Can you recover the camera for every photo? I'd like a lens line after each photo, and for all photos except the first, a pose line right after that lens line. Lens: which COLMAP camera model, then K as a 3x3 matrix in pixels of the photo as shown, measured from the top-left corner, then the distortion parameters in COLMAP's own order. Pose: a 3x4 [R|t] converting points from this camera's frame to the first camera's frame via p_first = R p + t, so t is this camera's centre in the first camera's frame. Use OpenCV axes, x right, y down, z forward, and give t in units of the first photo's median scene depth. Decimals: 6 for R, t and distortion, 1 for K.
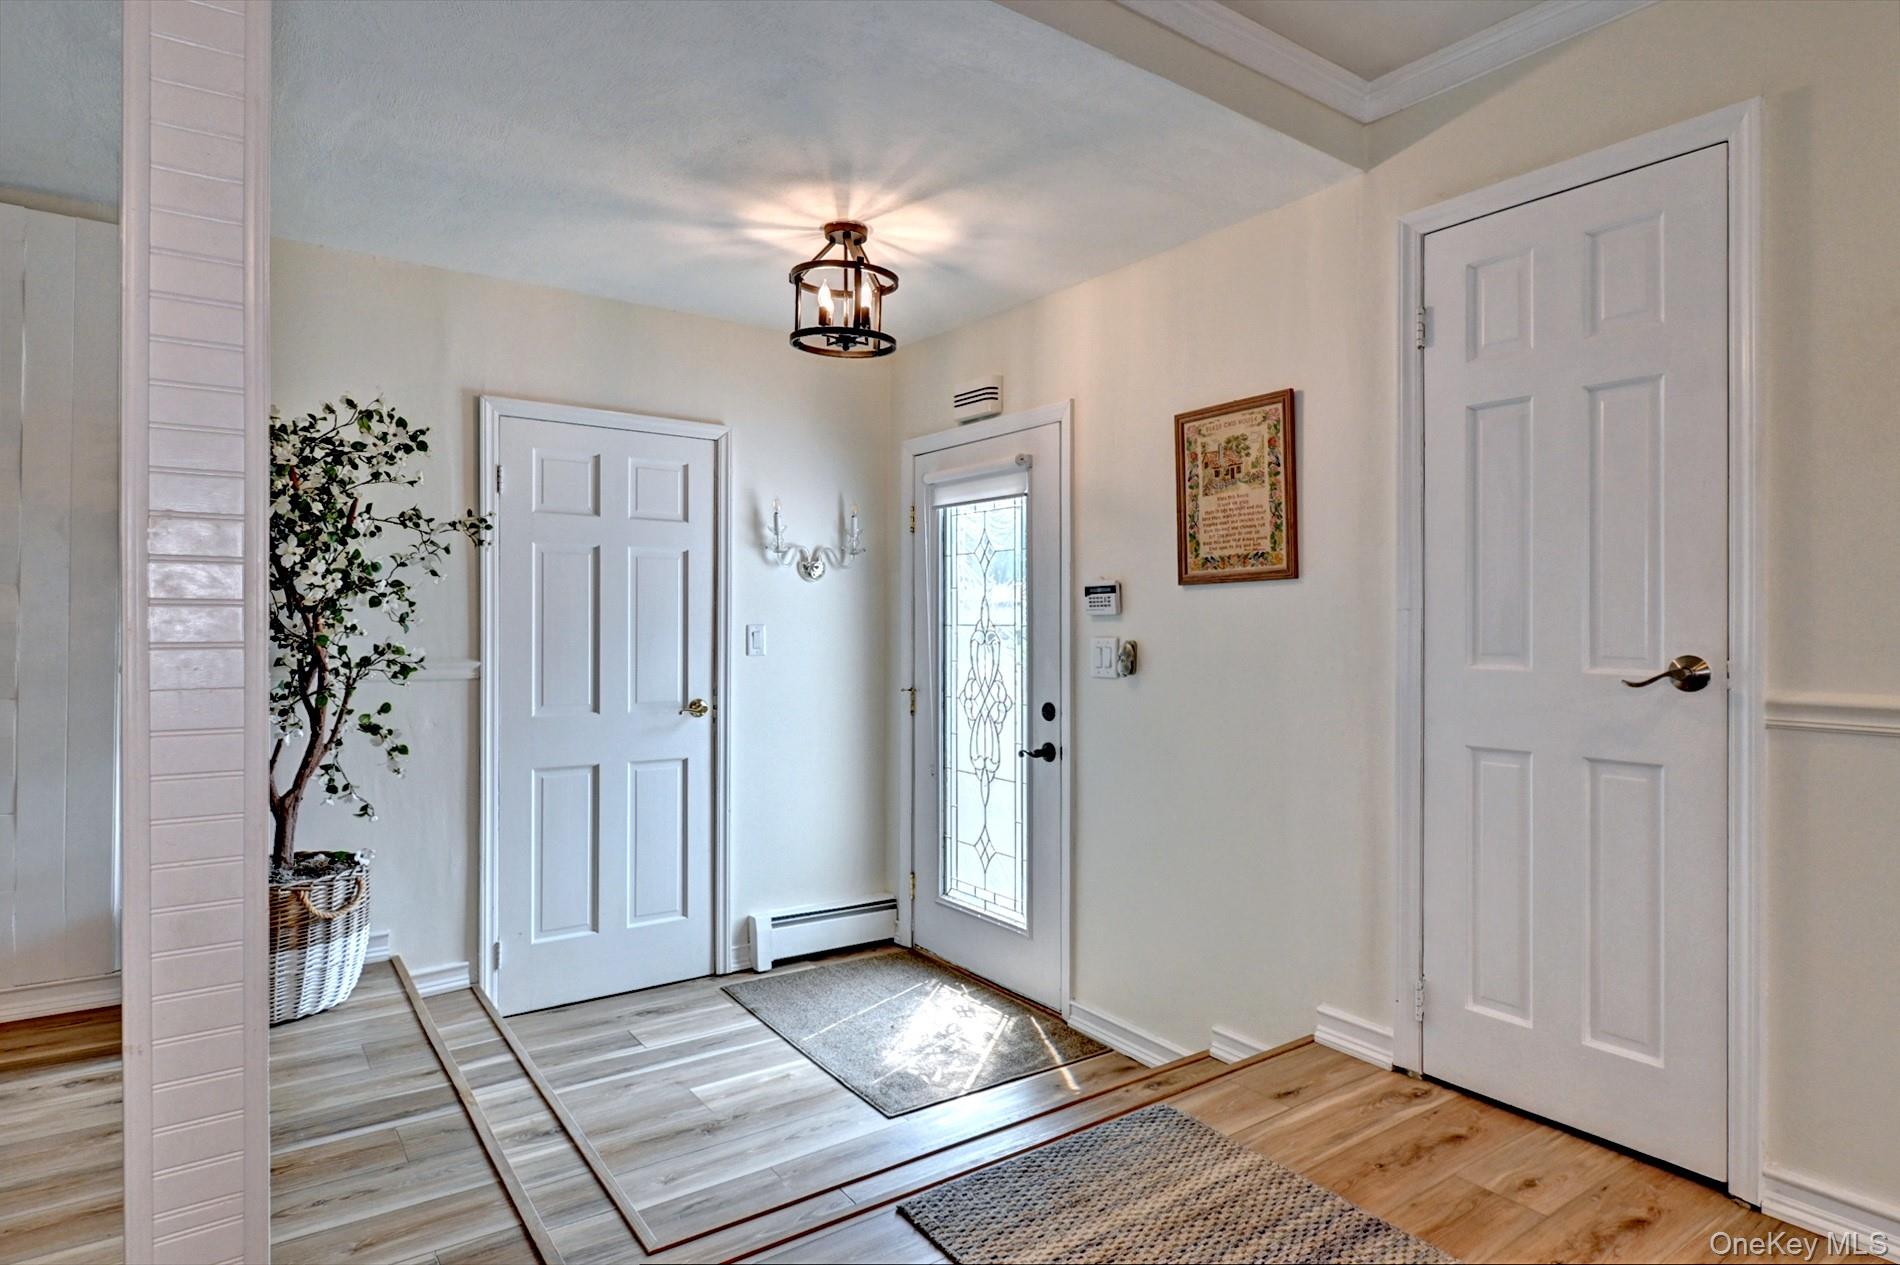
lens RADIAL K [[1026.4, 0, 964.3], [0, 1026.4, 631.7], [0, 0, 1]] dist [0.003687, -0.000123]
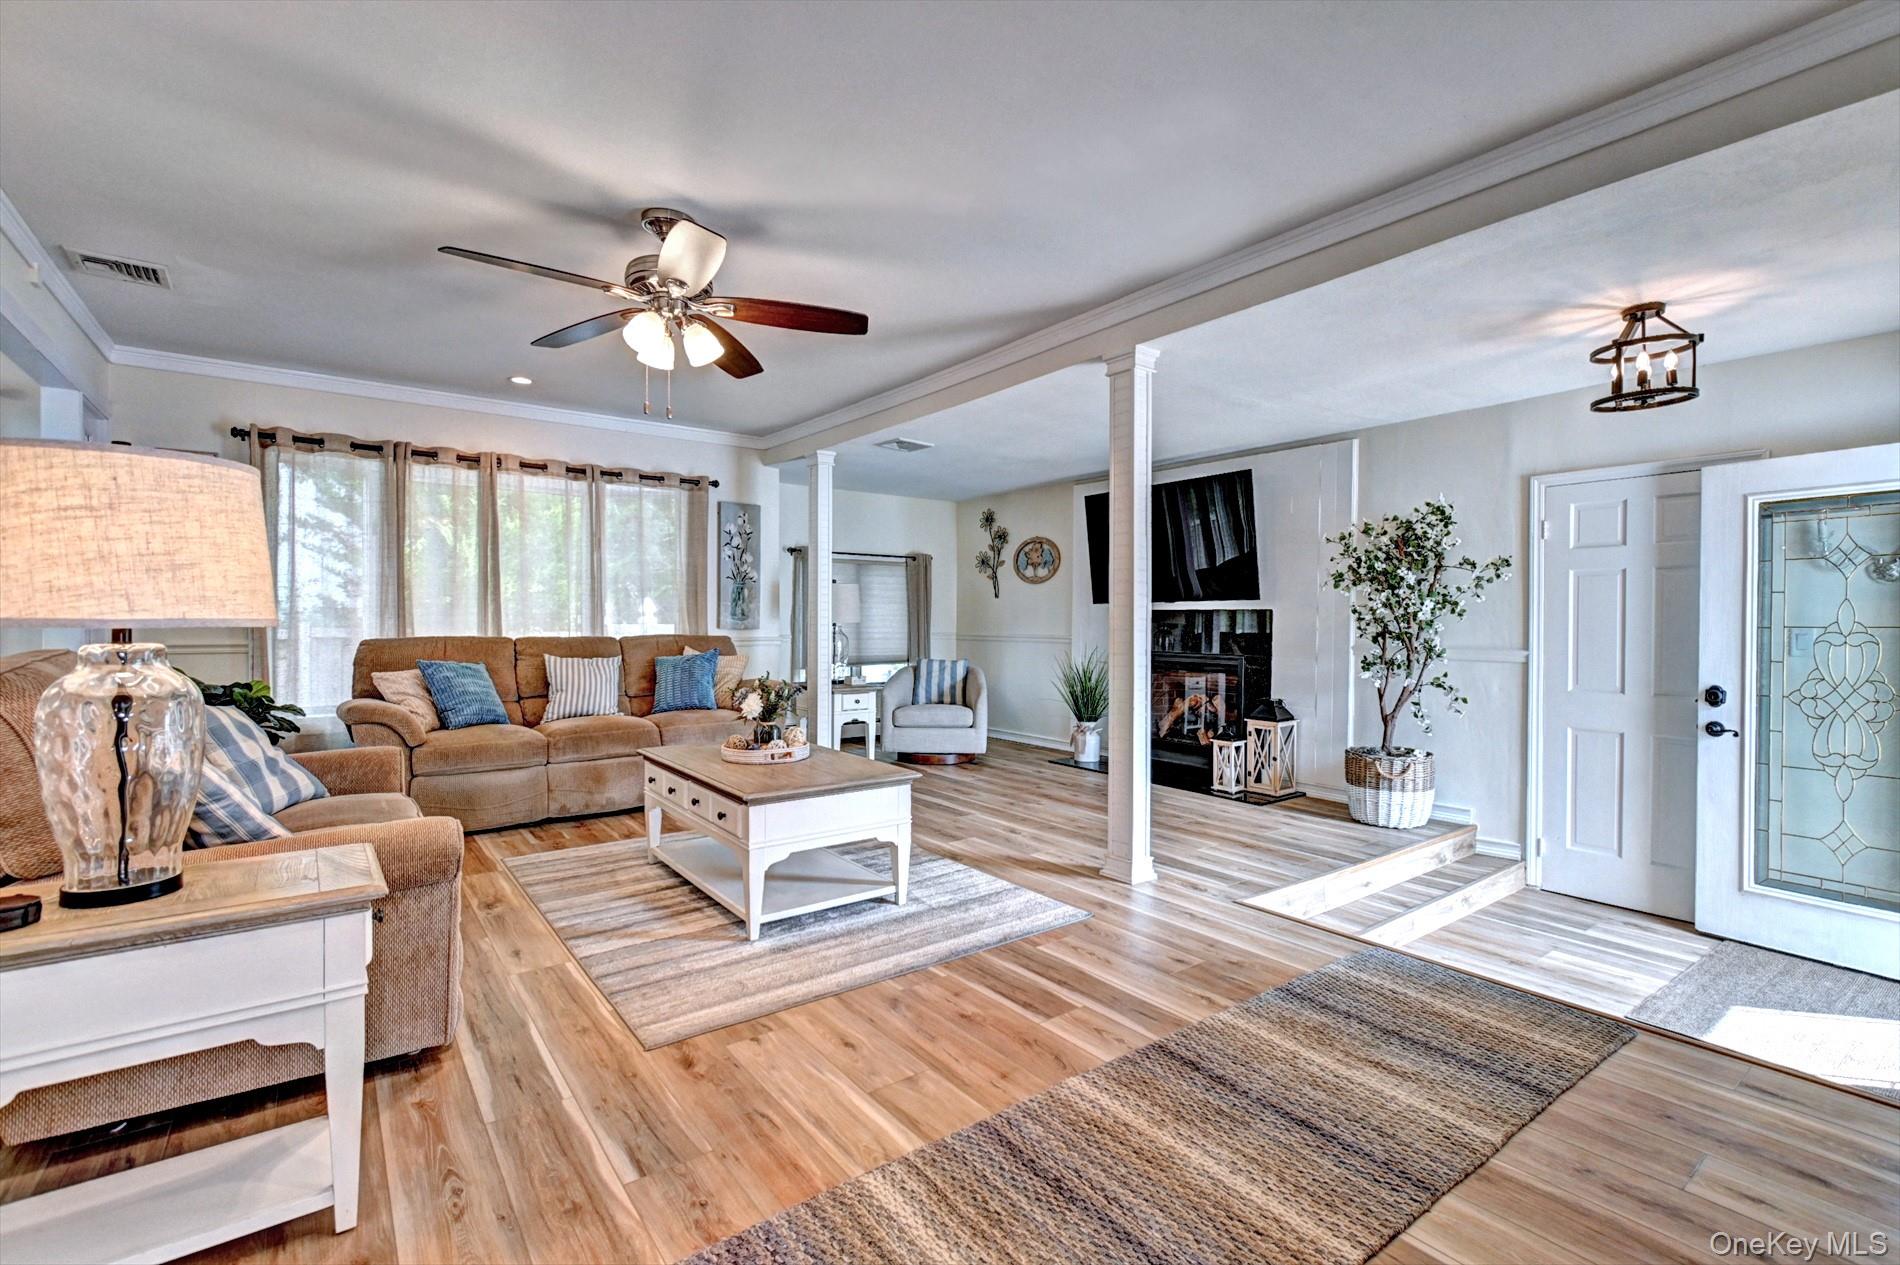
lens RADIAL K [[846.7, 0, 967.1], [0, 846.7, 632.7], [0, 0, 1]] dist [-0.000461, -0.000494]
pose [[0.012340, 0.001411, -0.999923, 0.900853], [-0.007148, 0.999974, 0.001322, 0.007090], [0.999898, 0.007132, 0.012350, 0.168706]]
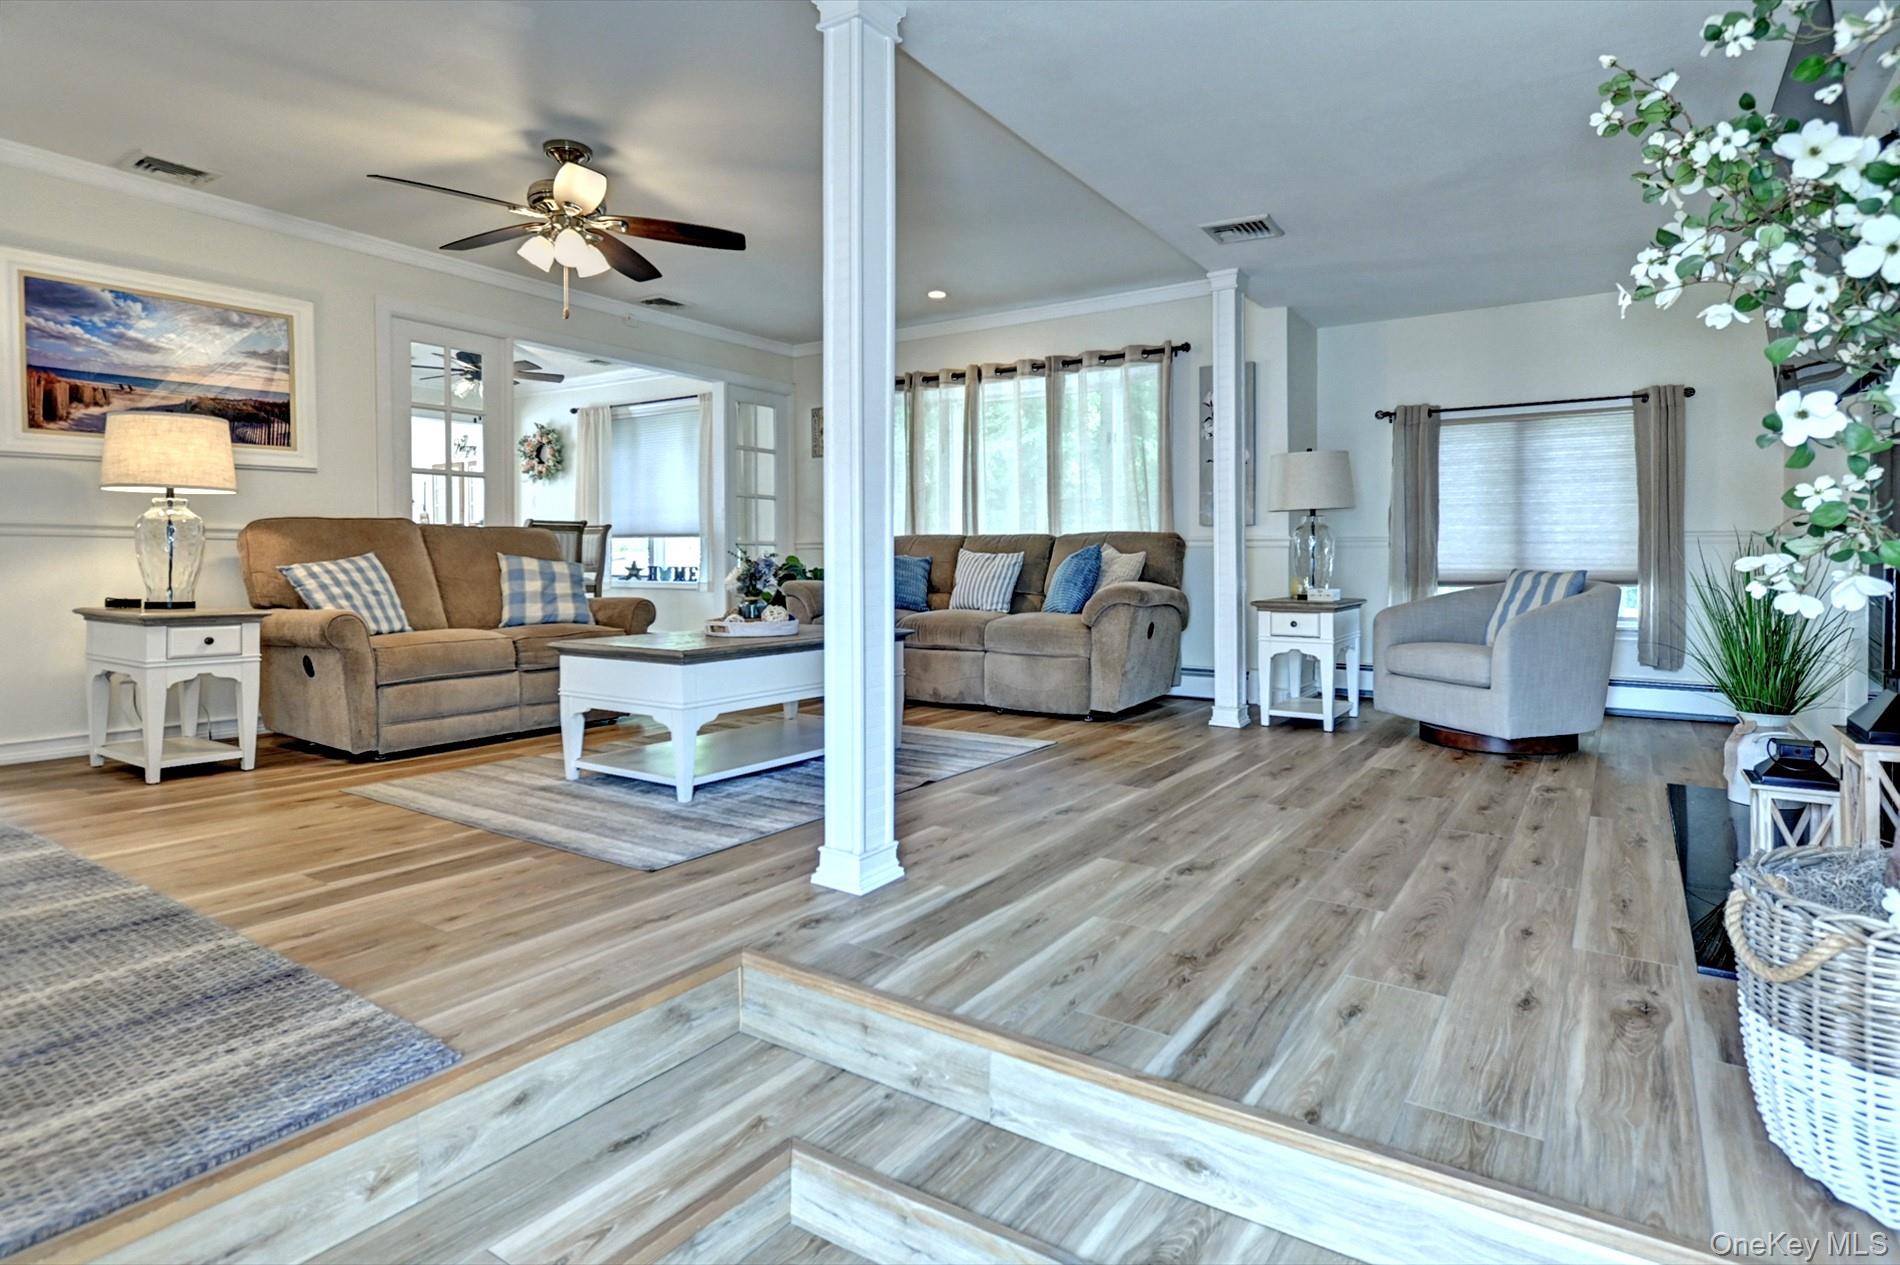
lens RADIAL K [[961.4, 0, 973.2], [0, 961.4, 563.5], [0, 0, 1]] dist [-0.022218, -0.000186]
pose [[-0.937385, -0.014215, -0.348004, -0.115550], [-0.013035, 0.999899, -0.005734, 0.095308], [0.348050, -0.000839, -0.937476, 1.200402]]
